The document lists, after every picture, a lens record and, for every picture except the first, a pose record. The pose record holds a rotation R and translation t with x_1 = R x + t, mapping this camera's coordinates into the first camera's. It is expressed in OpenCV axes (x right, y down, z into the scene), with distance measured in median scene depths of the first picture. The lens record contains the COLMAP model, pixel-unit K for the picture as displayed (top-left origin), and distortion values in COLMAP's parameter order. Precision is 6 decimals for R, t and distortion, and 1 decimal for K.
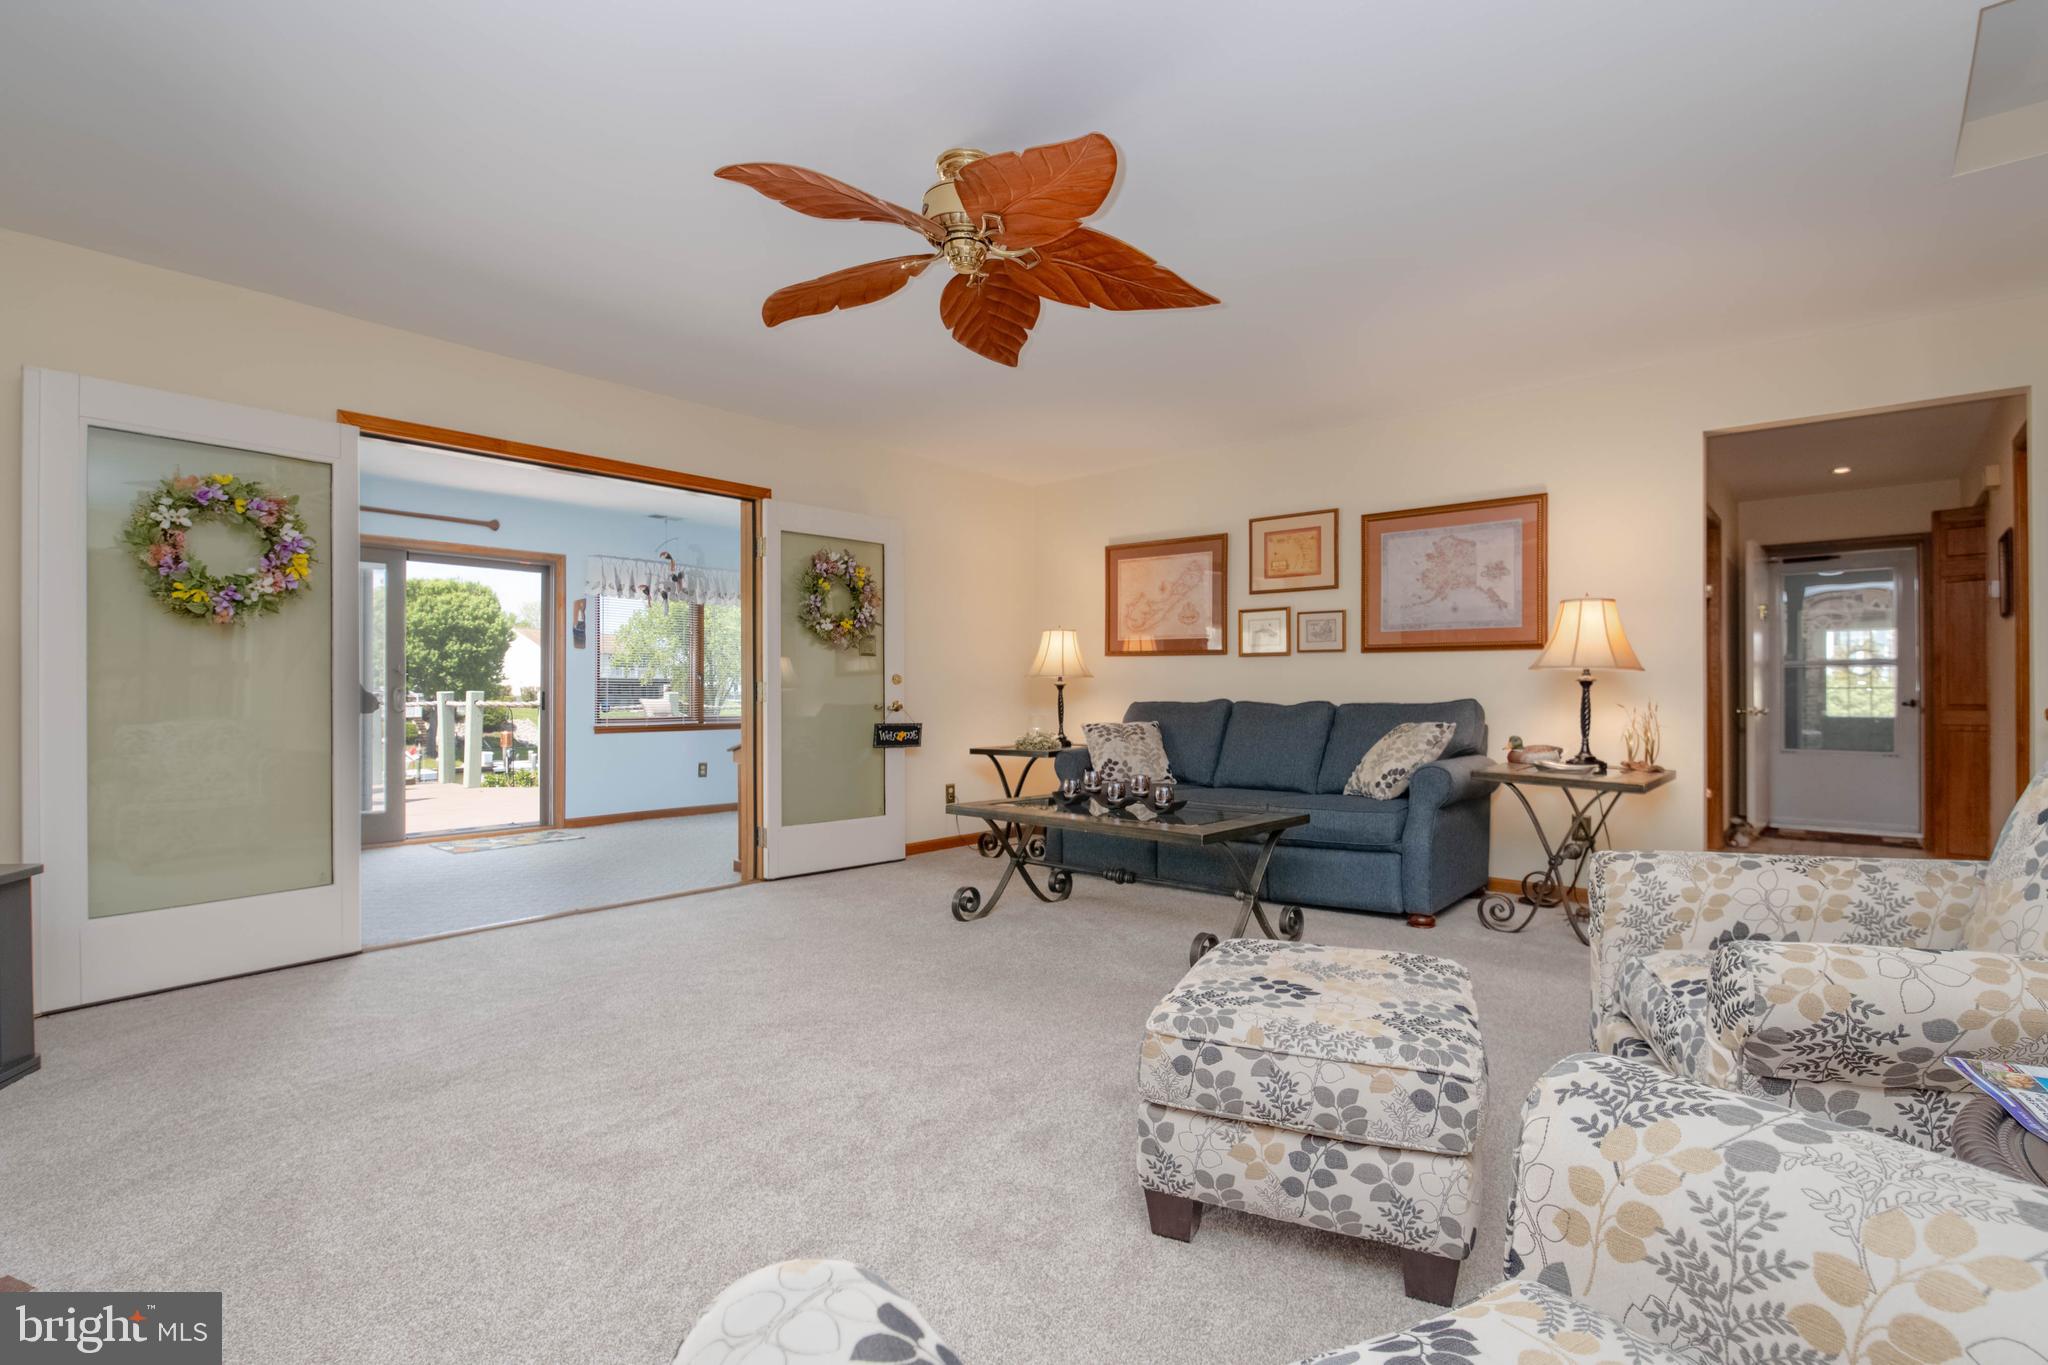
lens RADIAL K [[953.0, 0, 1038.4], [0, 953.0, 689.7], [0, 0, 1]] dist [-0.014038, -0.004732]
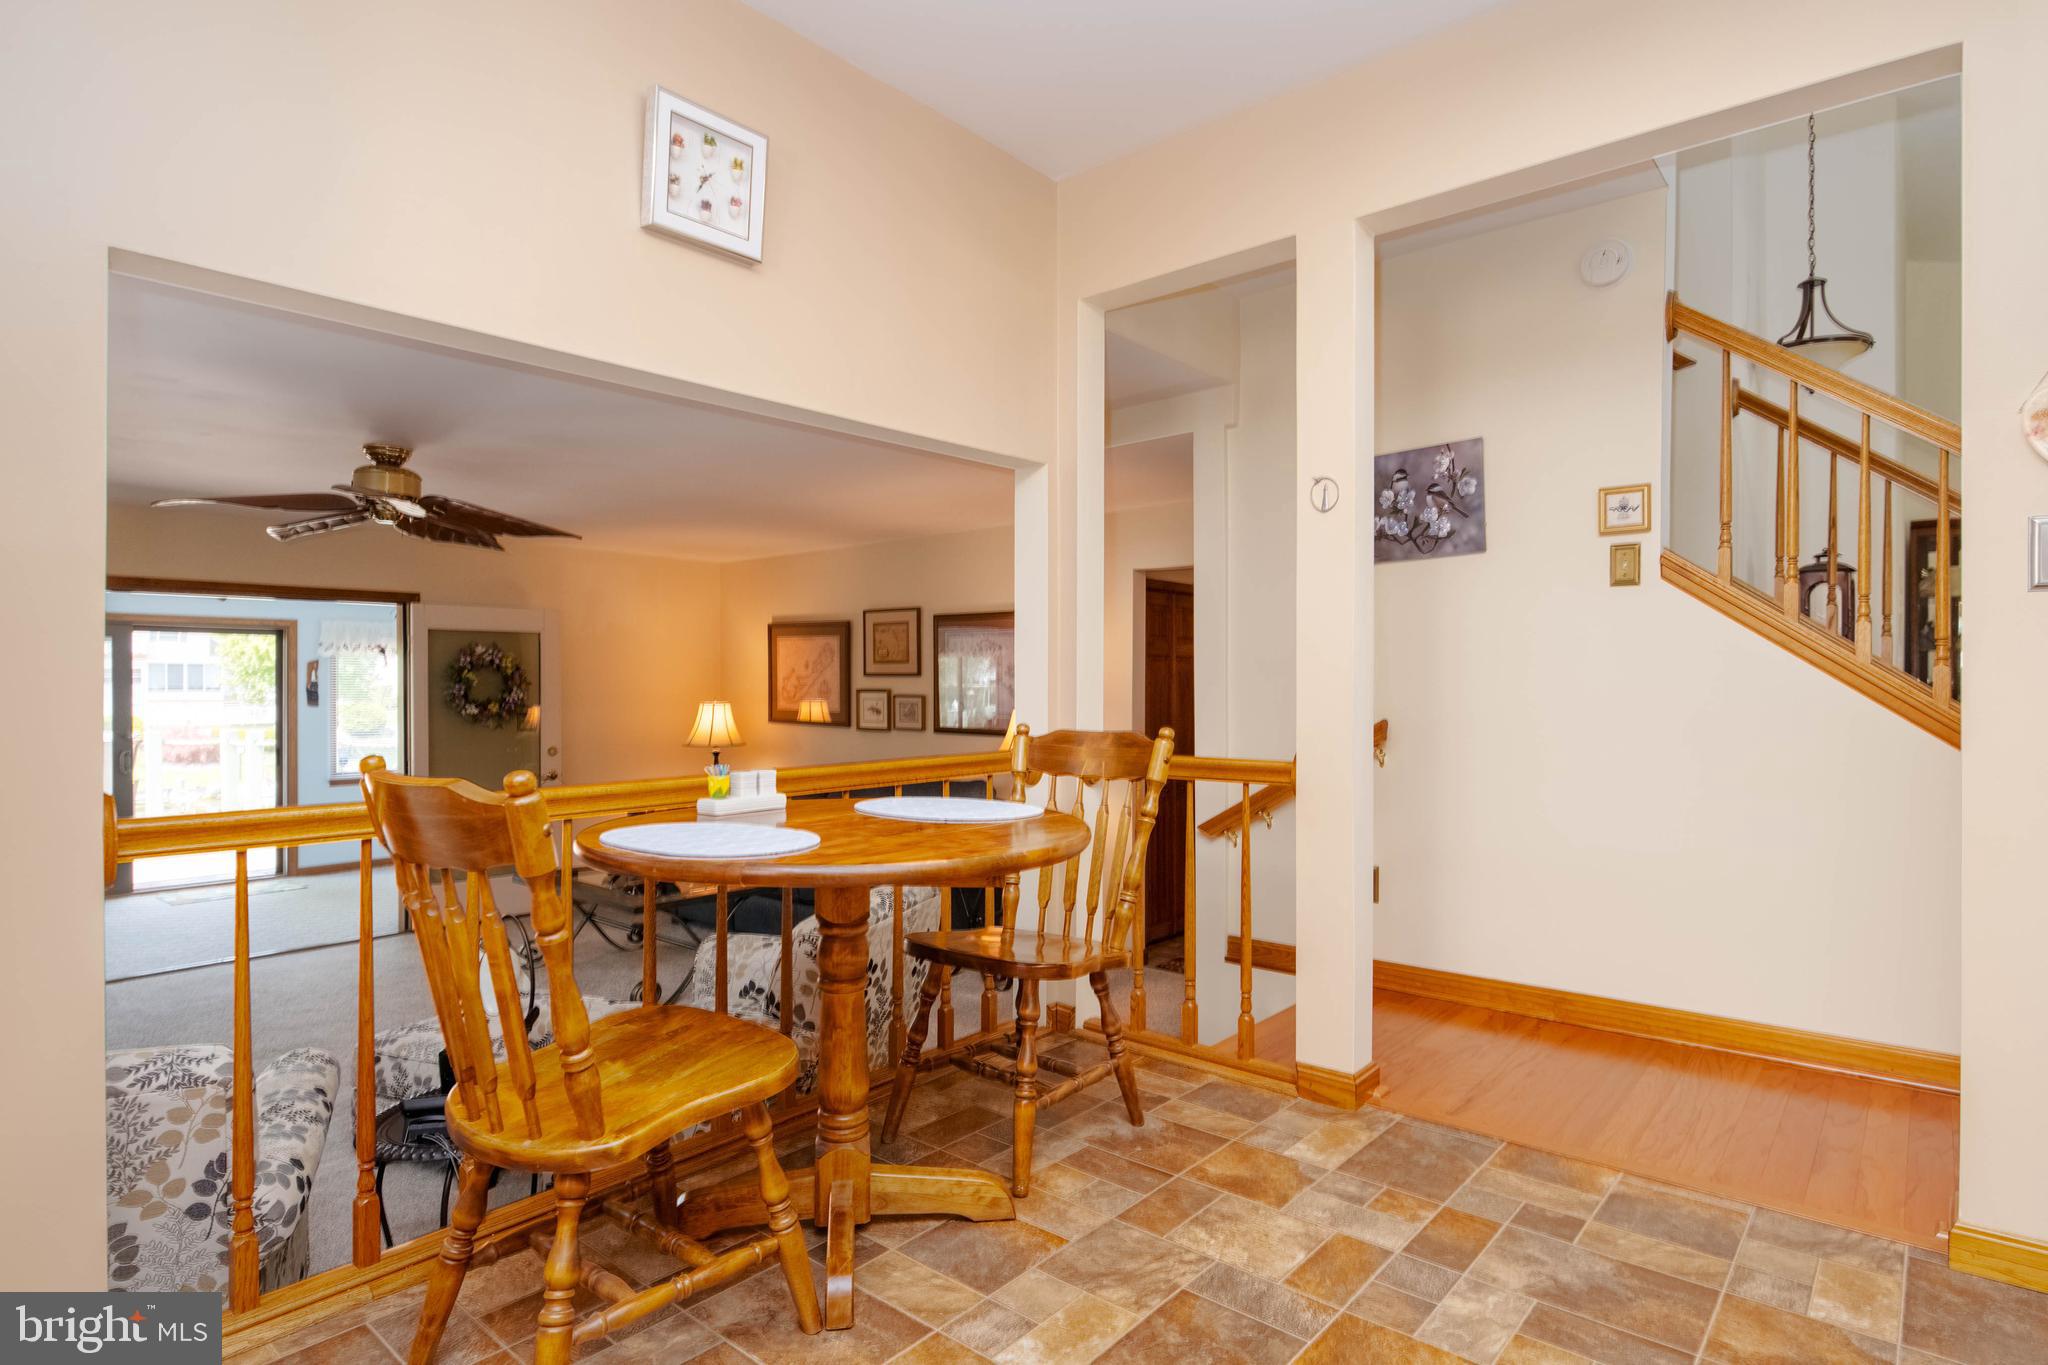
lens RADIAL K [[1104.7, 0, 1035.1], [0, 1104.7, 685.1], [0, 0, 1]] dist [0.005789, -0.008187]
pose [[0.999999, -0.000807, -0.001212, 0.456930], [0.000812, 0.999989, 0.004722, -0.102166], [0.001208, -0.004723, 0.999988, -0.337003]]
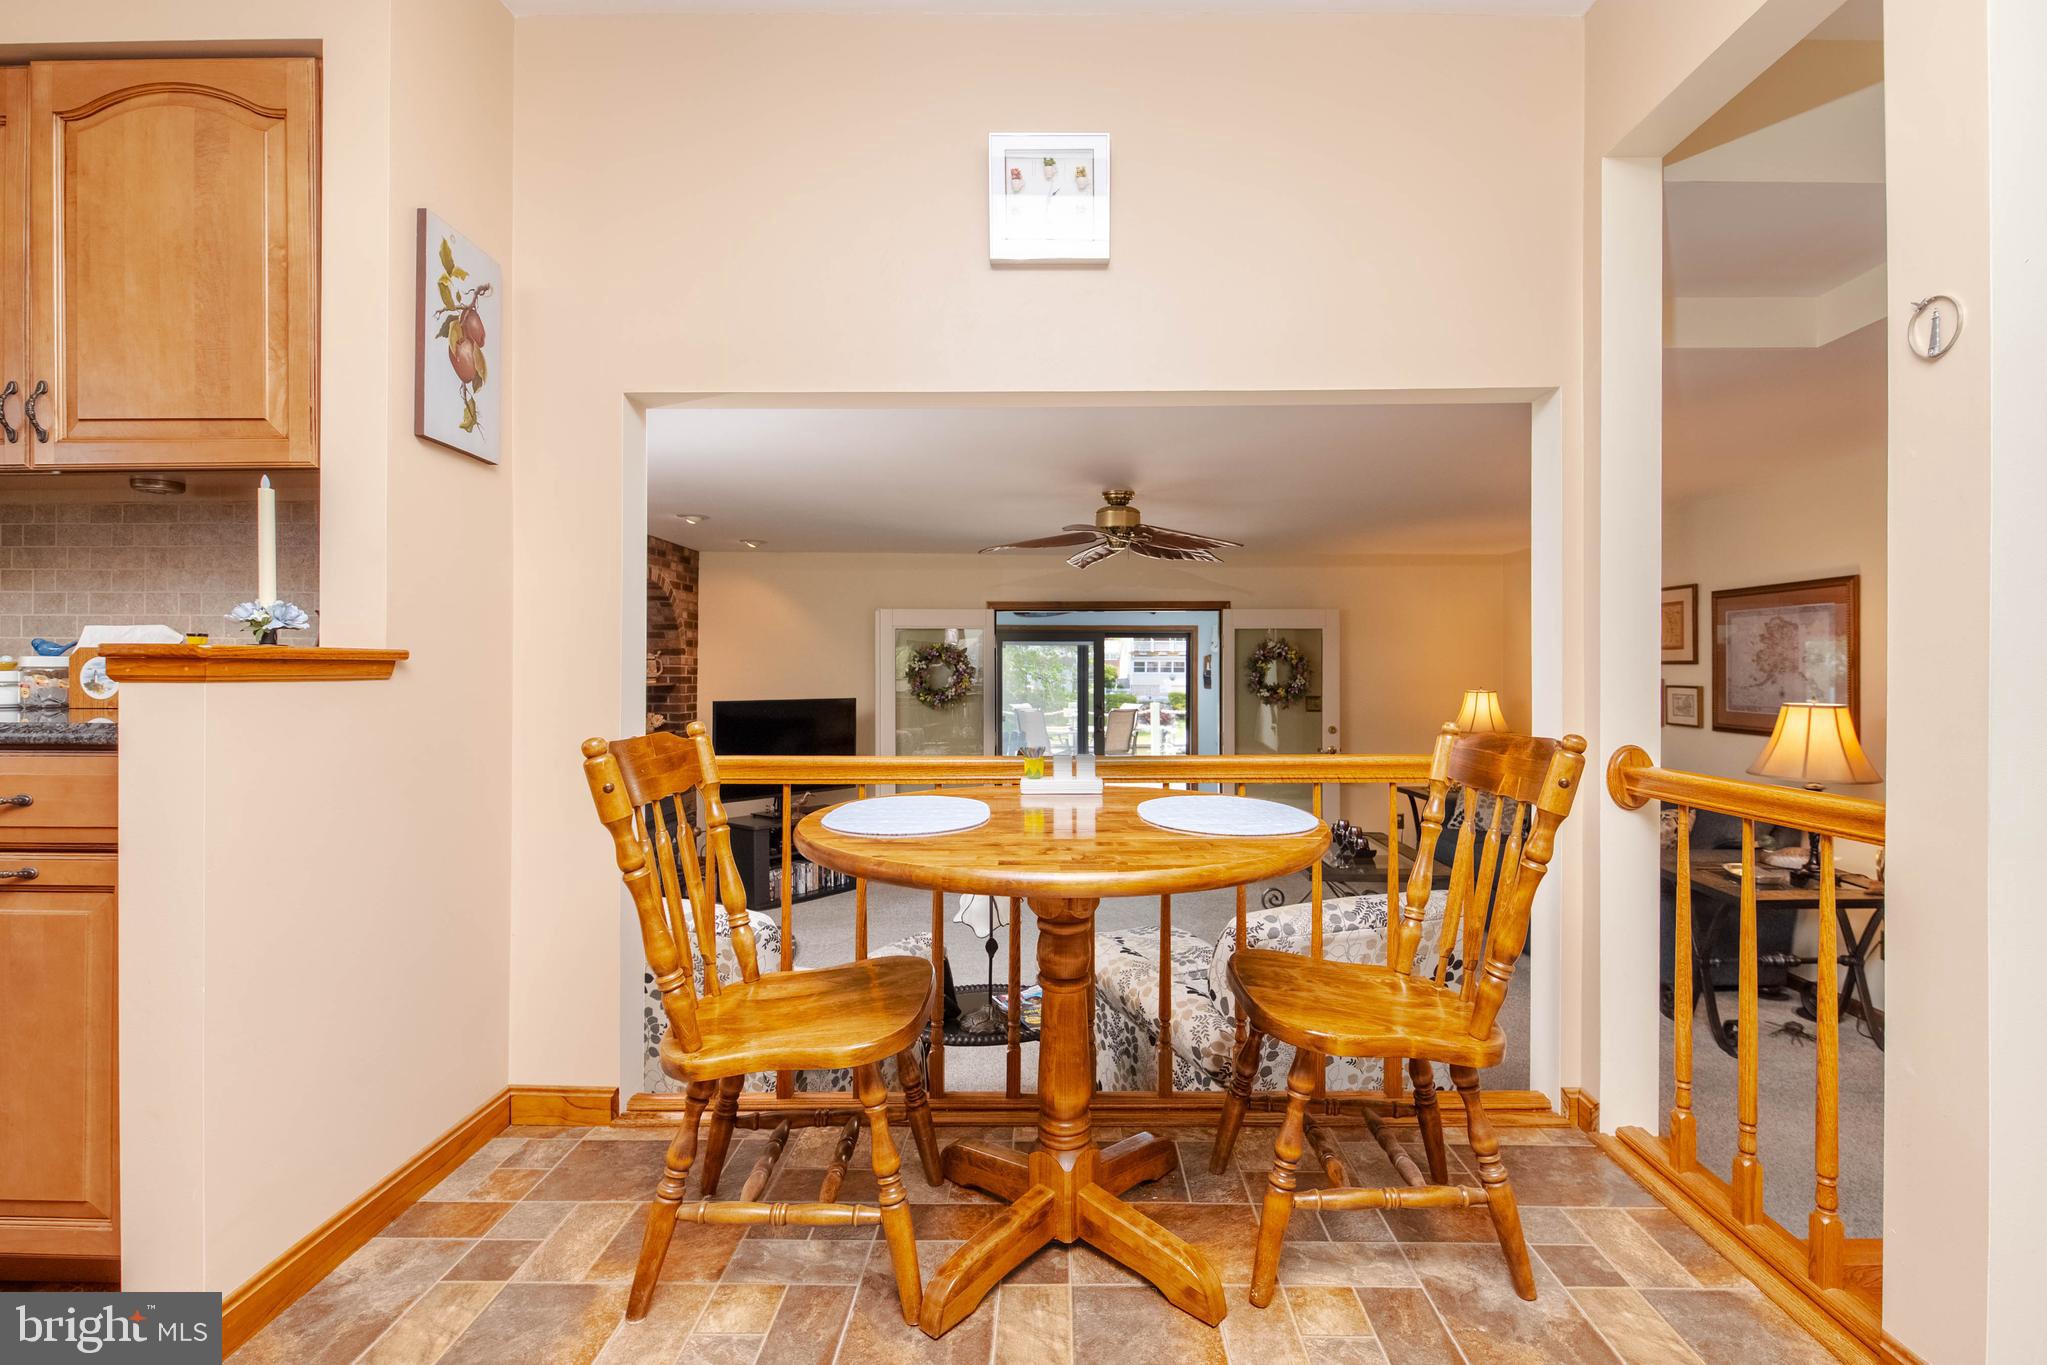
lens RADIAL K [[927.6, 0, 1030.3], [0, 927.6, 672.2], [0, 0, 1]] dist [-0.011506, -0.000558]
pose [[0.642794, -0.000445, -0.766039, 0.609630], [0.002625, 0.999995, 0.001621, -0.101475], [0.766034, -0.003052, 0.642793, -0.162703]]
